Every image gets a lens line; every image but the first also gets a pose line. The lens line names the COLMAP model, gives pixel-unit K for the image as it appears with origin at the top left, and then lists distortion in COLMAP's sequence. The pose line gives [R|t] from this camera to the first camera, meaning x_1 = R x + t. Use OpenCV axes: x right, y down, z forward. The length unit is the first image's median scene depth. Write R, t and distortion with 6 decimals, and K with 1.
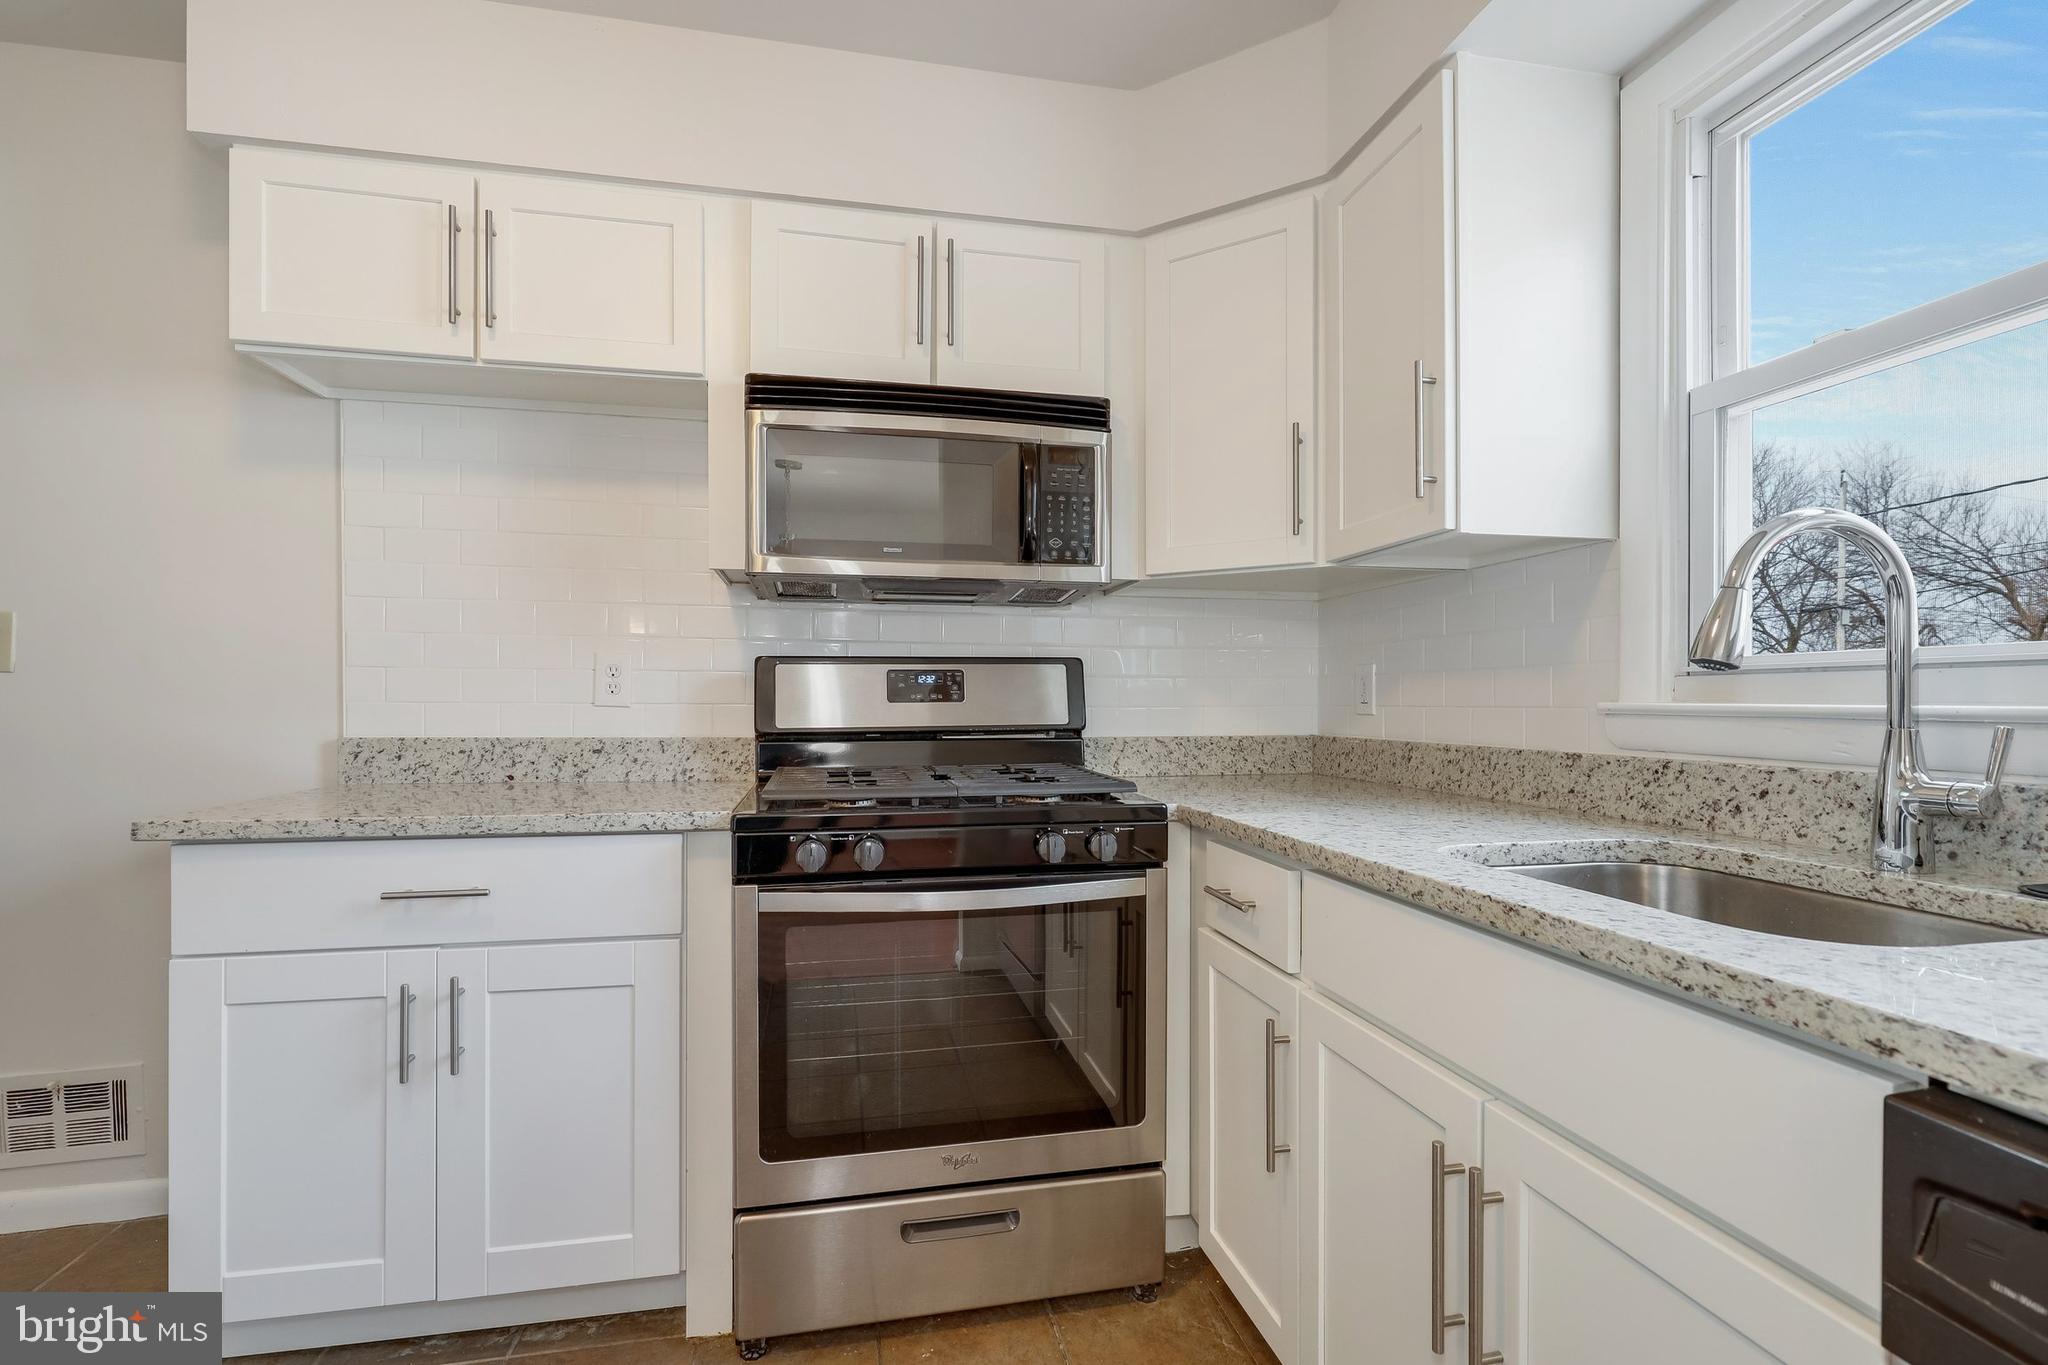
lens RADIAL K [[934.7, 0, 1029.9], [0, 934.7, 707.3], [0, 0, 1]] dist [-0.001427, 0.000597]
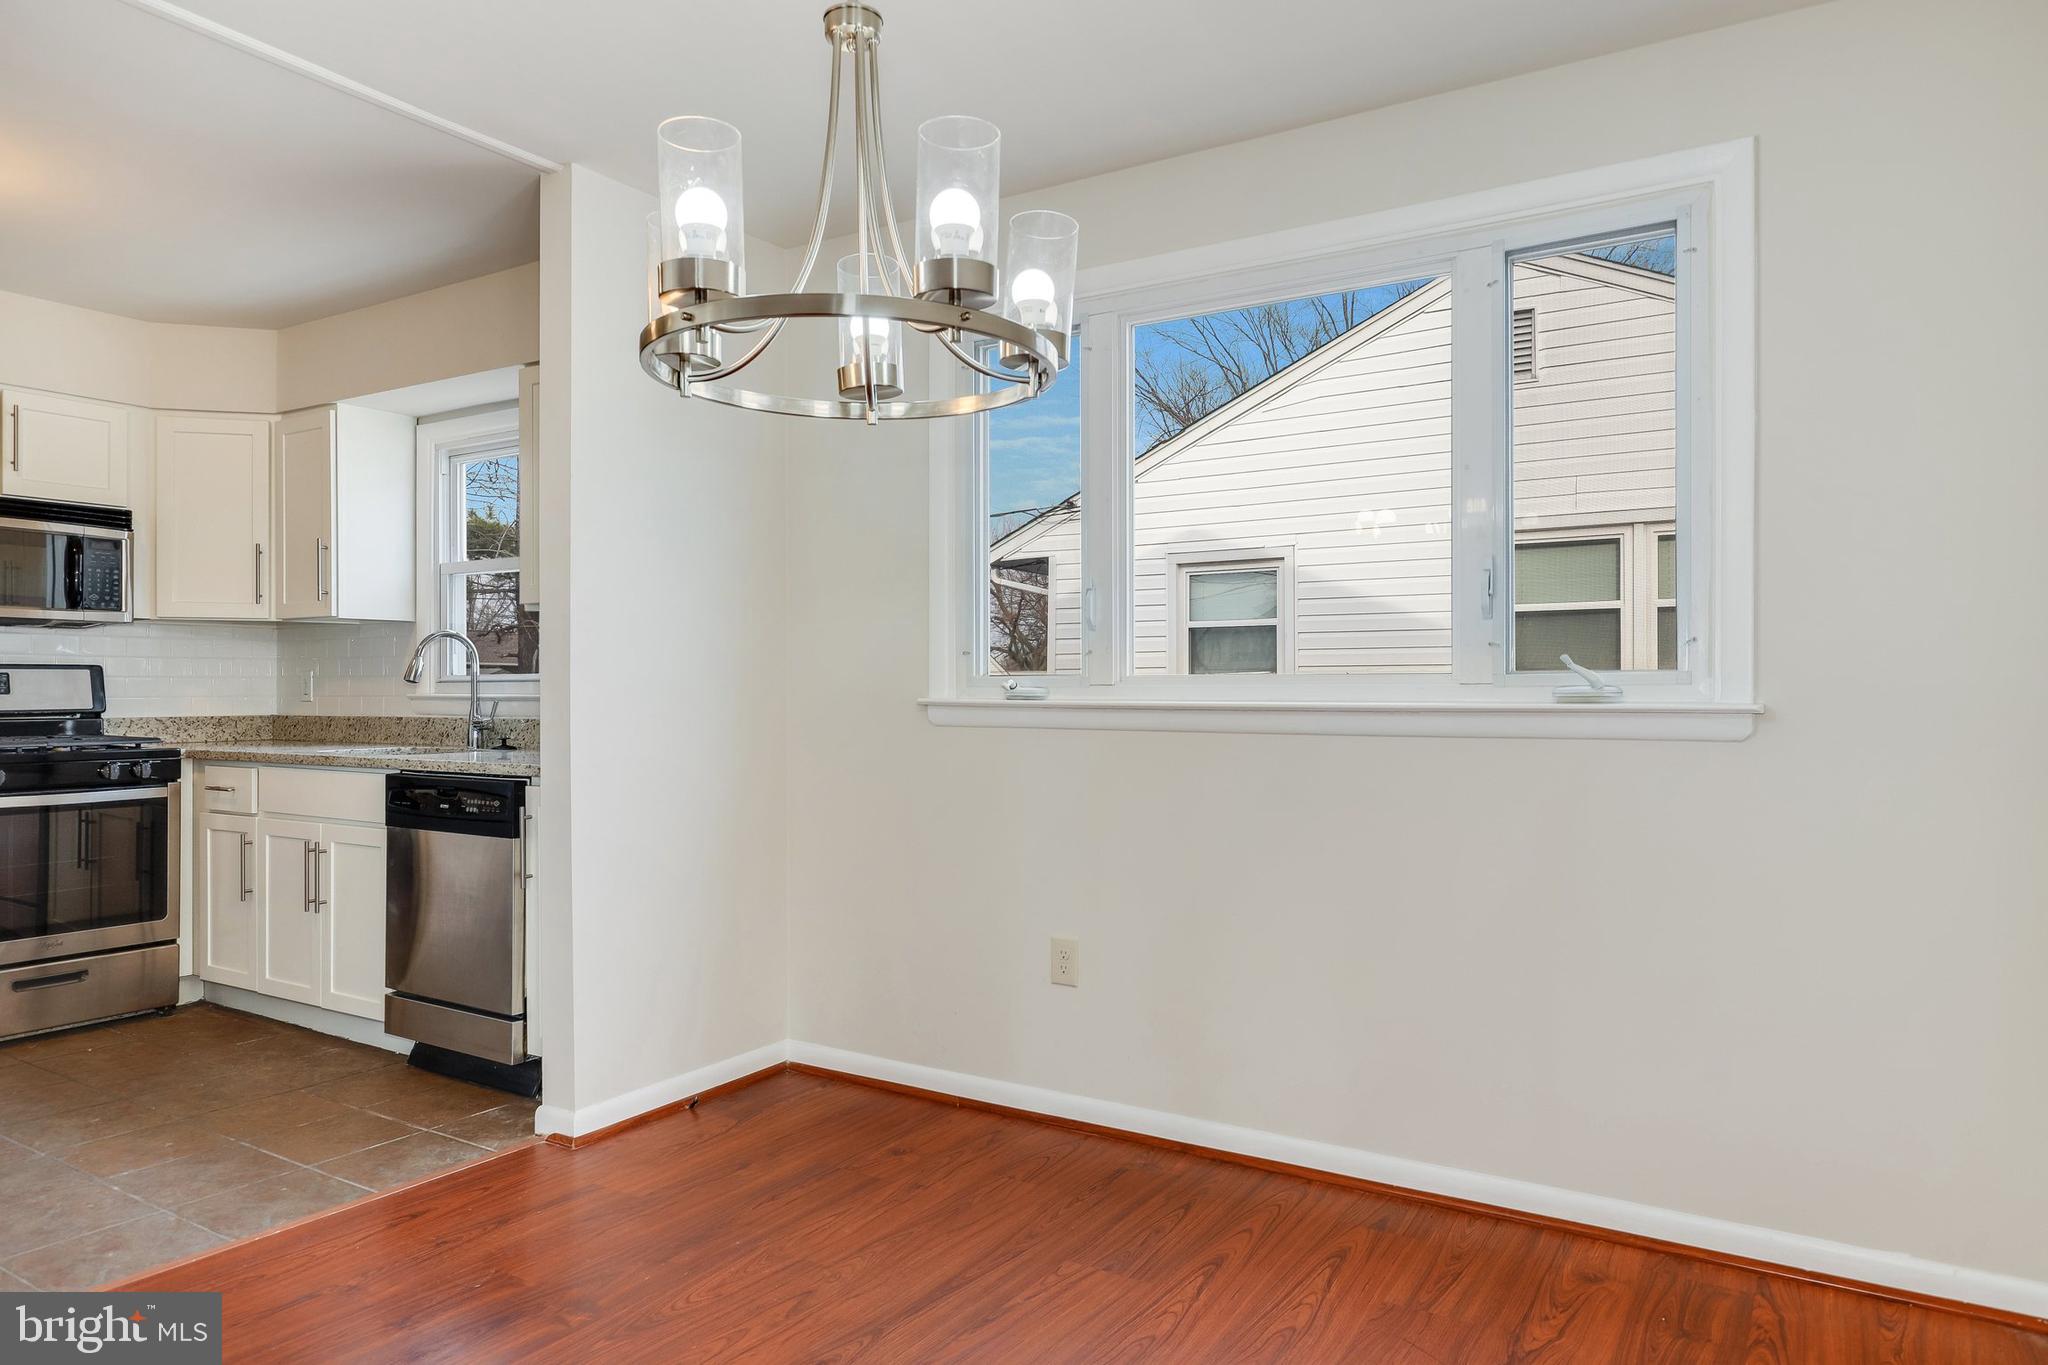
lens RADIAL K [[1286.2, 0, 1020.3], [0, 1286.2, 687.7], [0, 0, 1]] dist [0.000272, 0.000818]
pose [[0.698334, 0.000714, 0.715772, -0.487380], [0.005902, 0.999960, -0.006755, 0.008361], [-0.715748, 0.008942, 0.698302, -1.870922]]
